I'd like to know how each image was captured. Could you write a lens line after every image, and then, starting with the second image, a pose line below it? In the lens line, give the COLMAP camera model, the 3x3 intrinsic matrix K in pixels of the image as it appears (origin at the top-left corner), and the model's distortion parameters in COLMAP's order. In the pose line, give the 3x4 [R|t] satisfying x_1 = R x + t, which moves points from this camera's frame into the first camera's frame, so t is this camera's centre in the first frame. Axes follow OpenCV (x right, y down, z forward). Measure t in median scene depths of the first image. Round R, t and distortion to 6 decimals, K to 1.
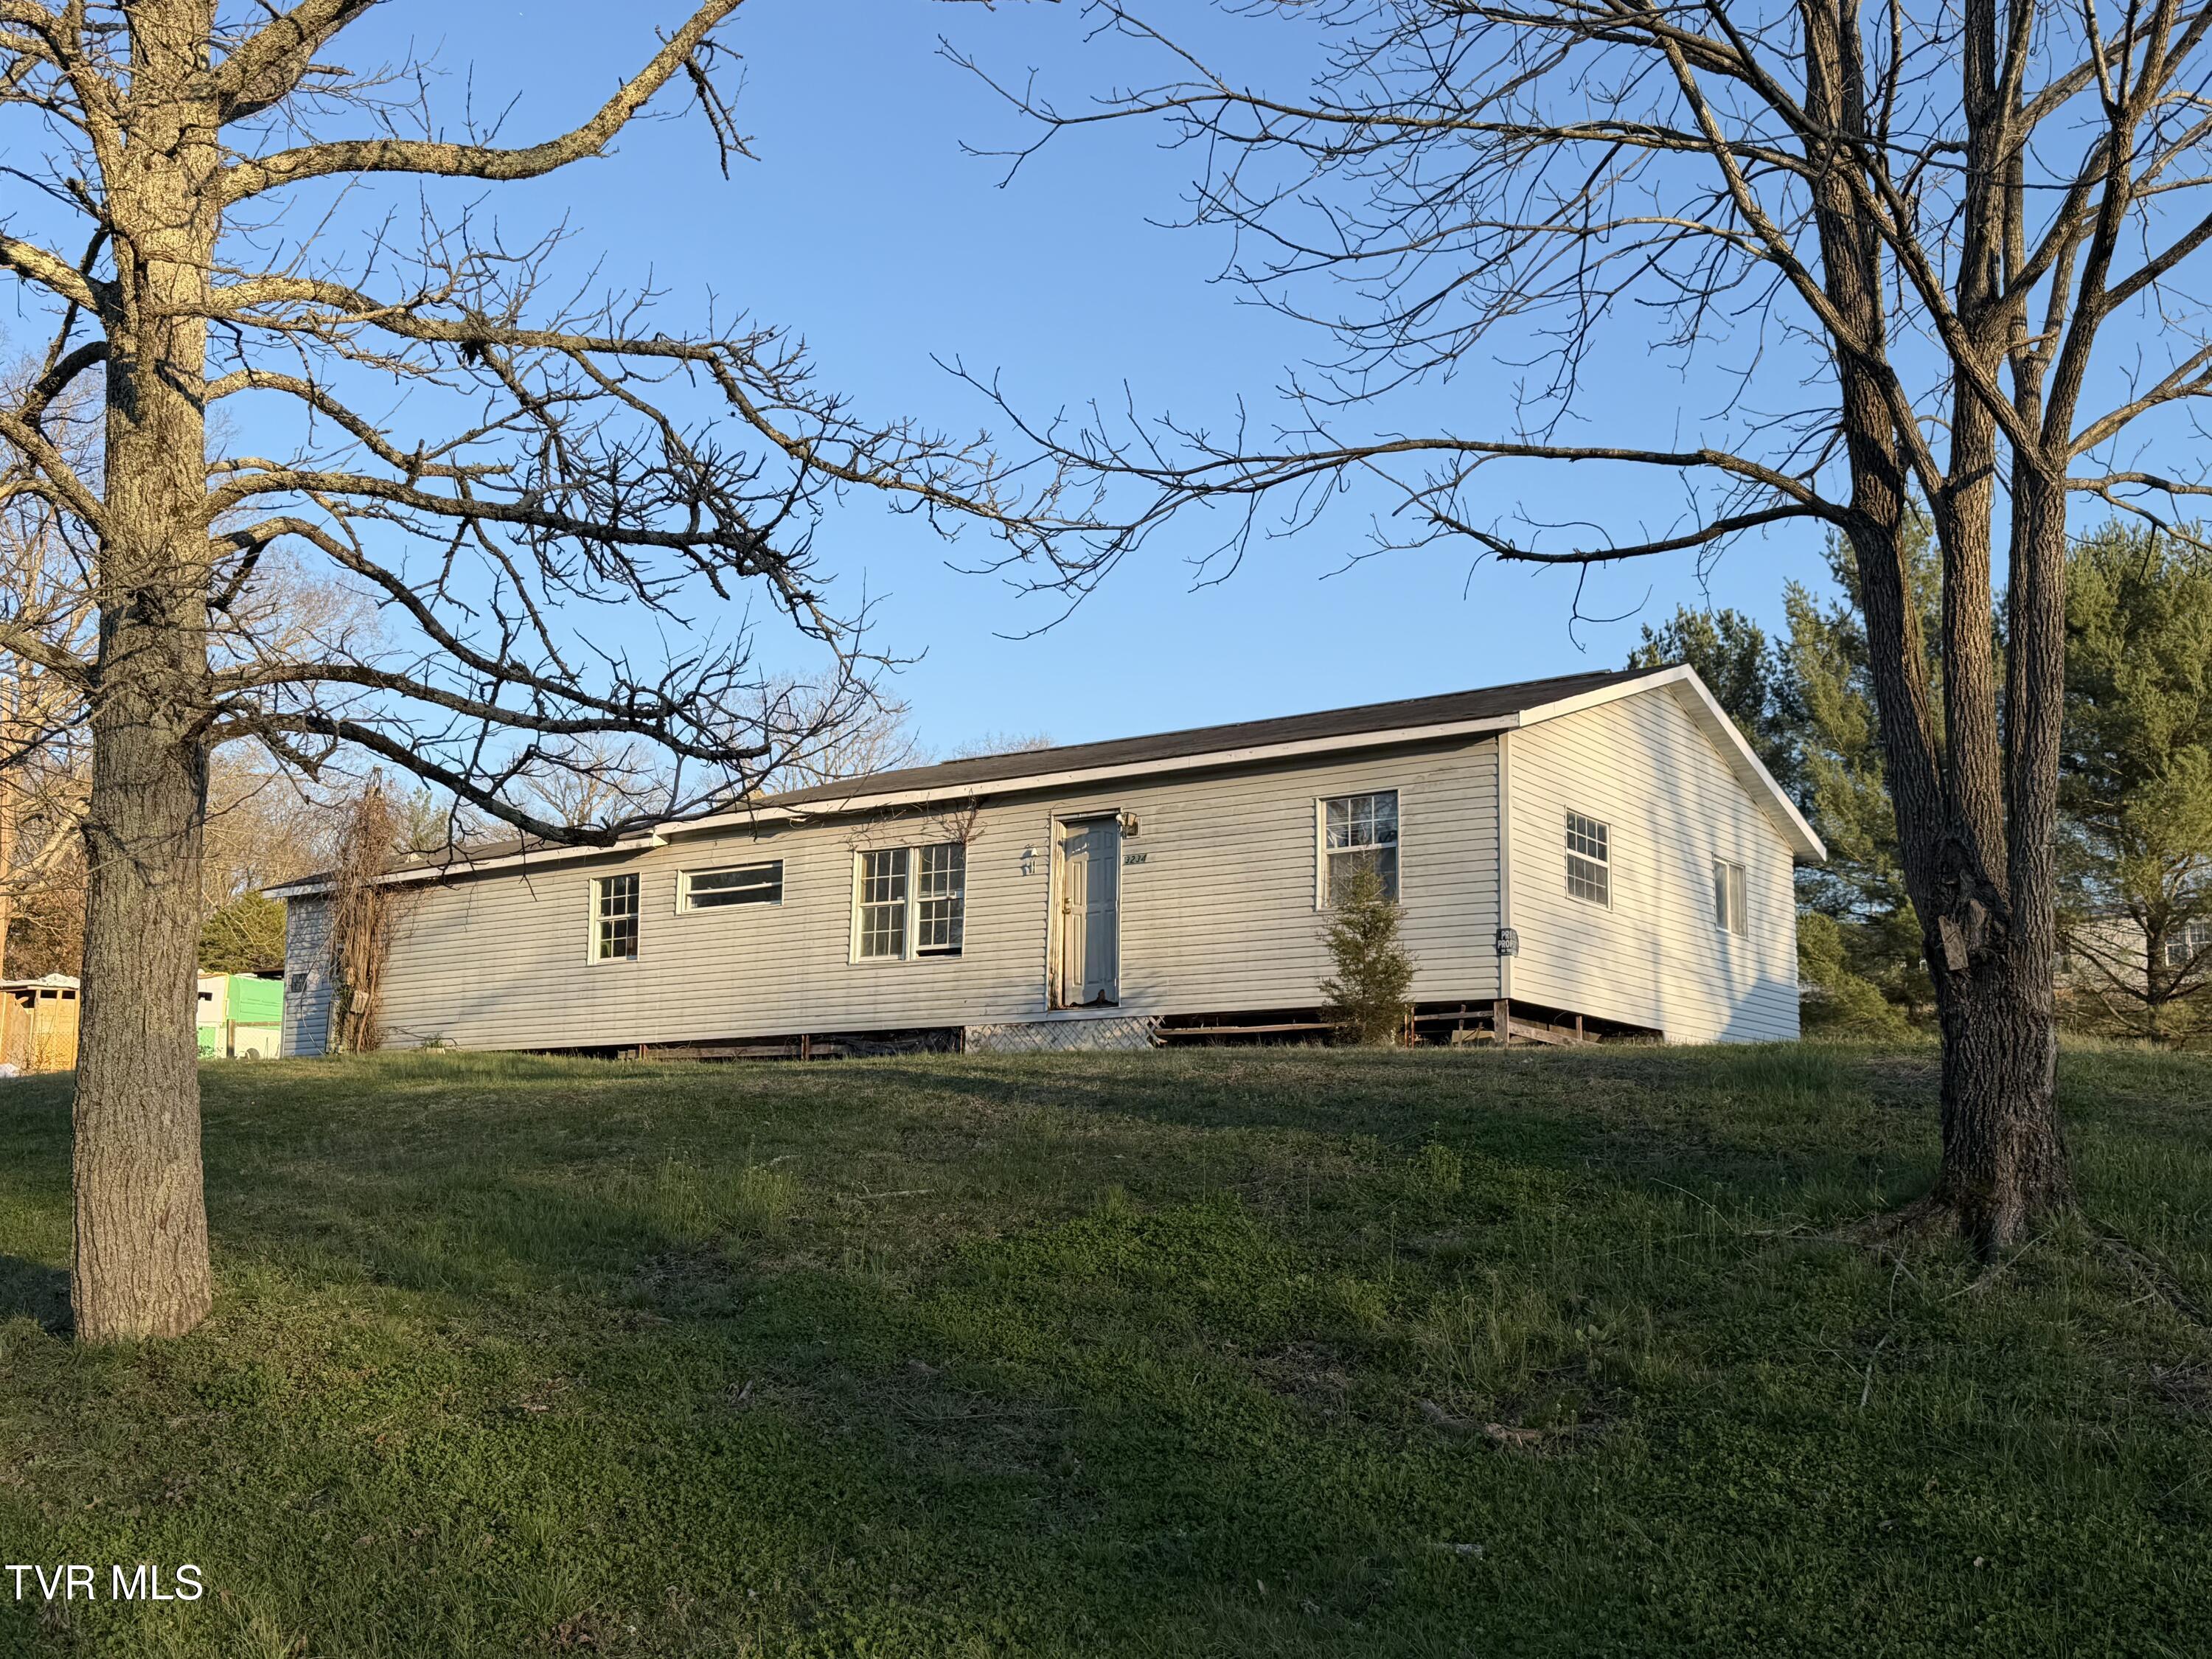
lens RADIAL K [[2244.3, 0, 1102.1], [0, 2244.3, 813.0], [0, 0, 1]] dist [0.060884, 0.000000]
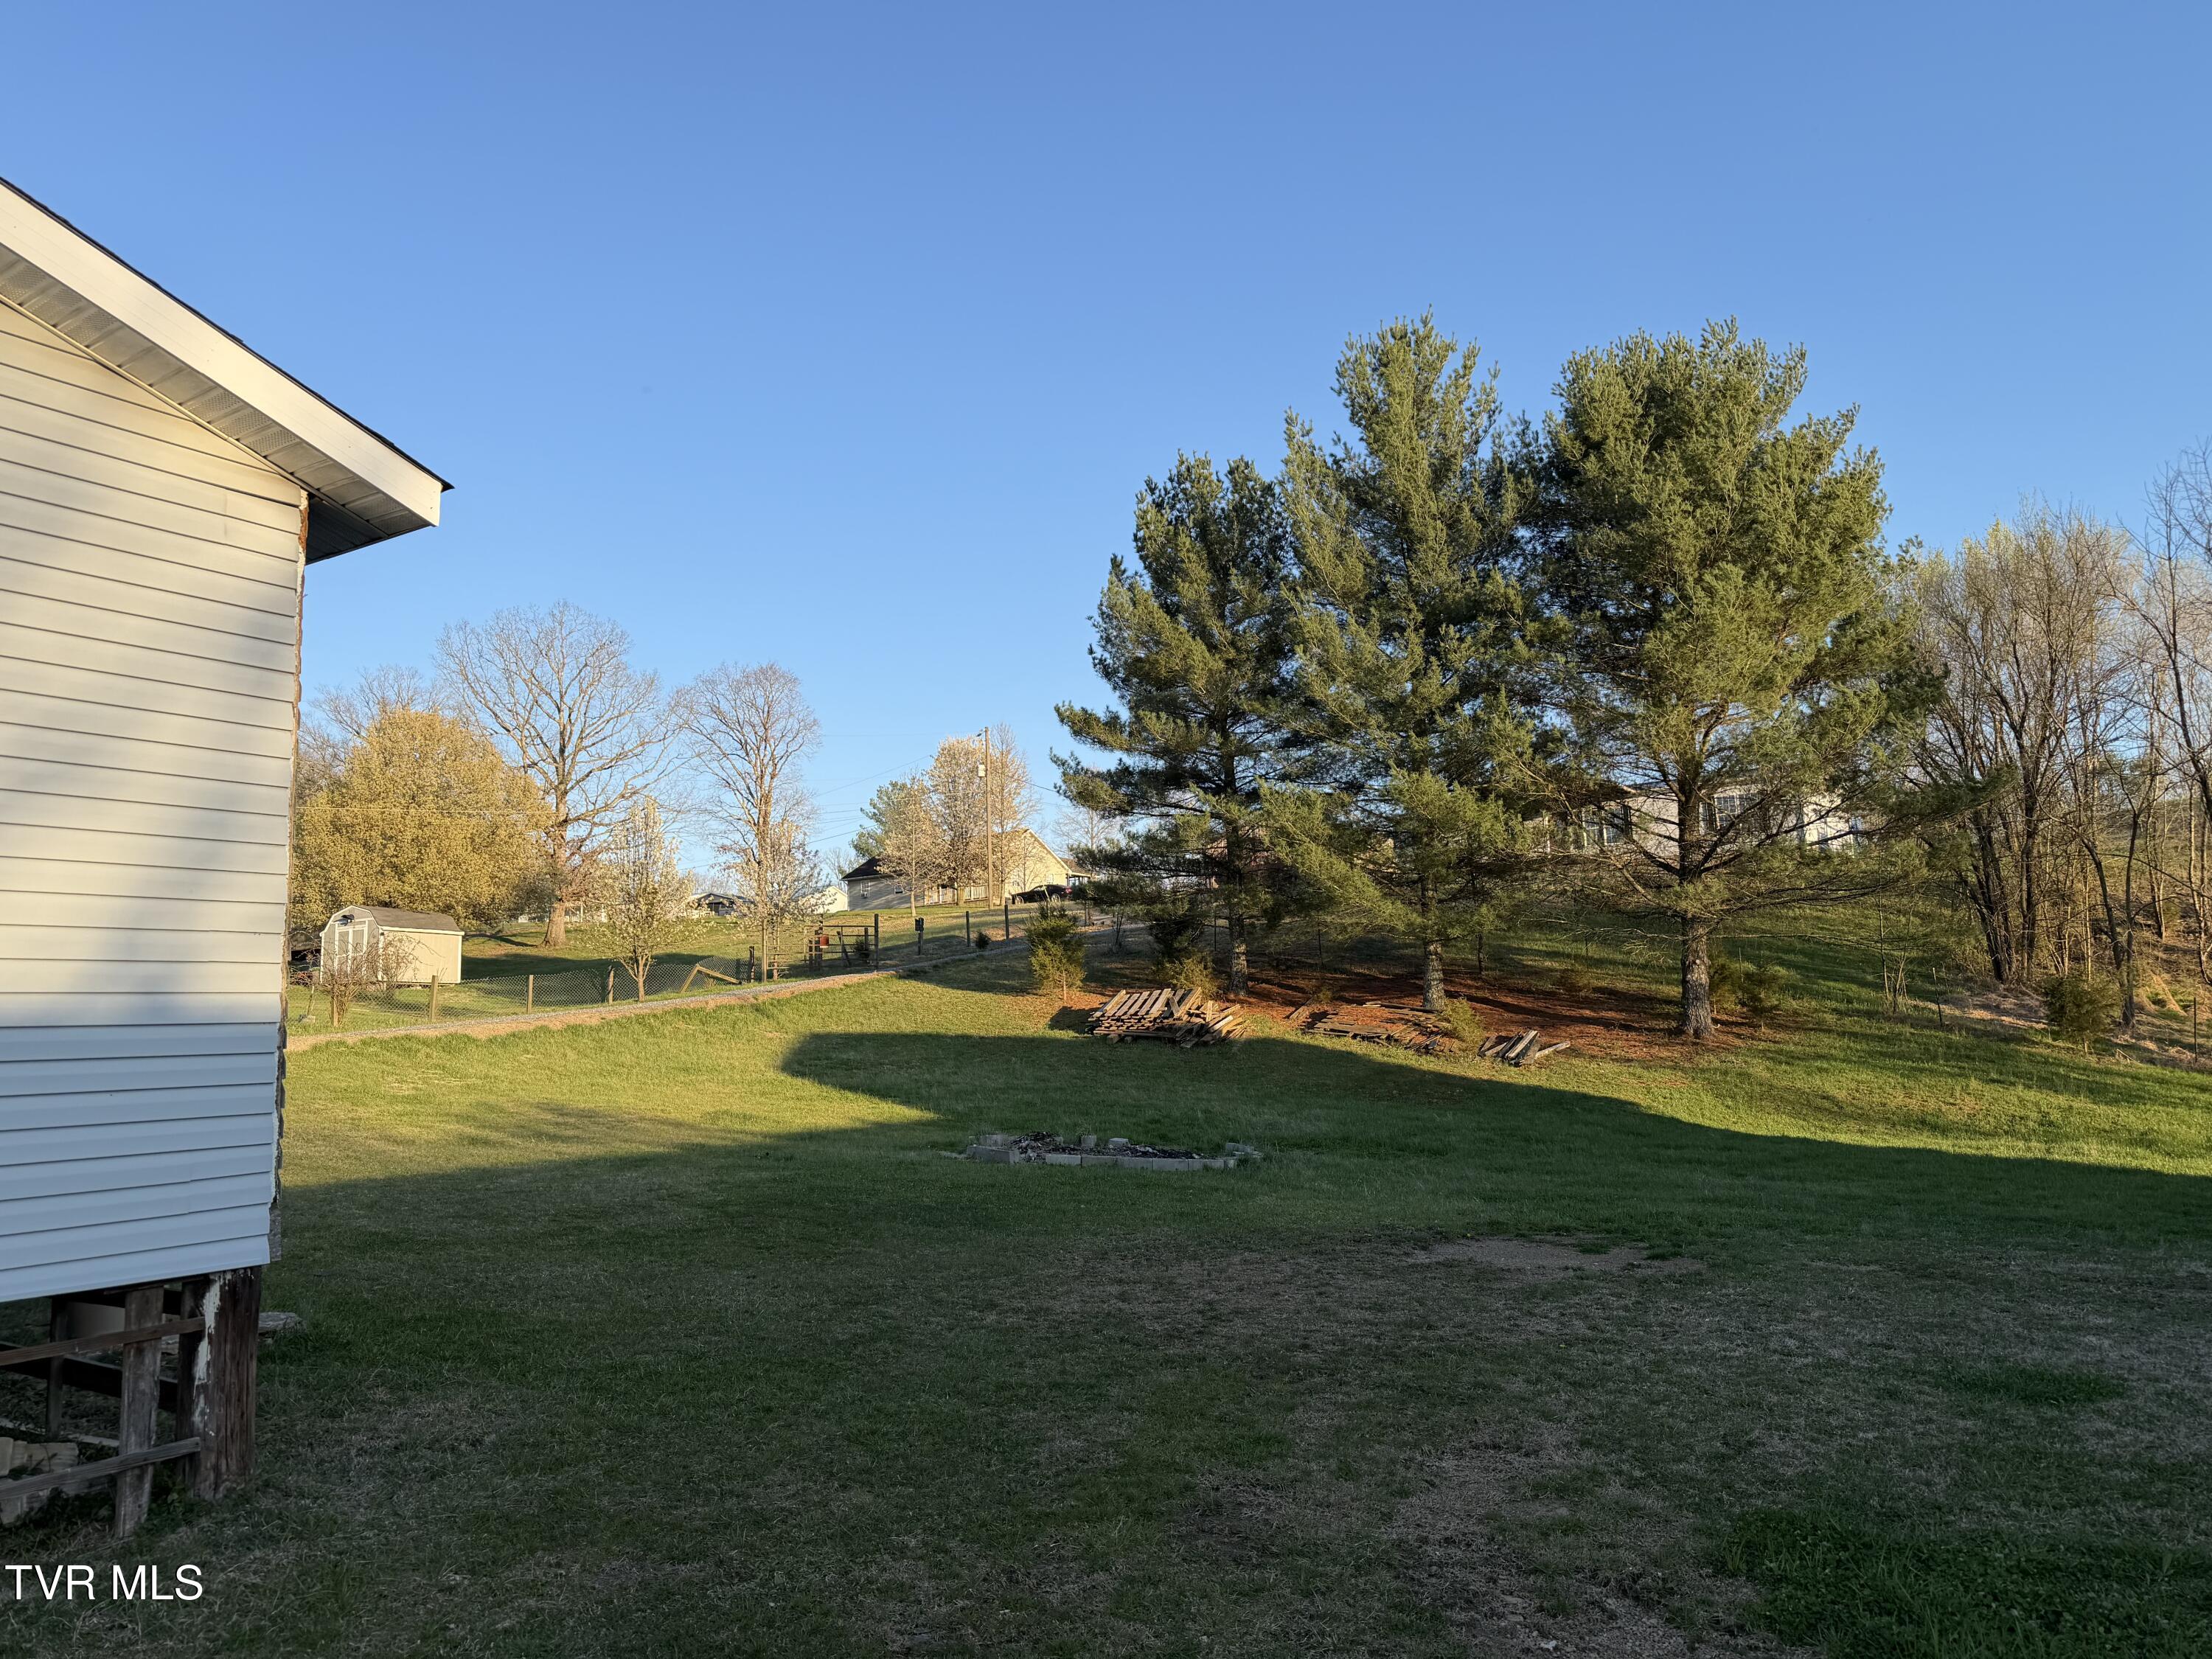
lens RADIAL K [[1585.0, 0, 1093.0], [0, 1585.0, 818.7], [0, 0, 1]] dist [0.075149, -0.051762]
pose [[0.997879, -0.030174, 0.057685, 0.794702], [0.027471, 0.998513, 0.047080, 0.103005], [-0.059020, -0.045396, 0.997224, 1.593011]]
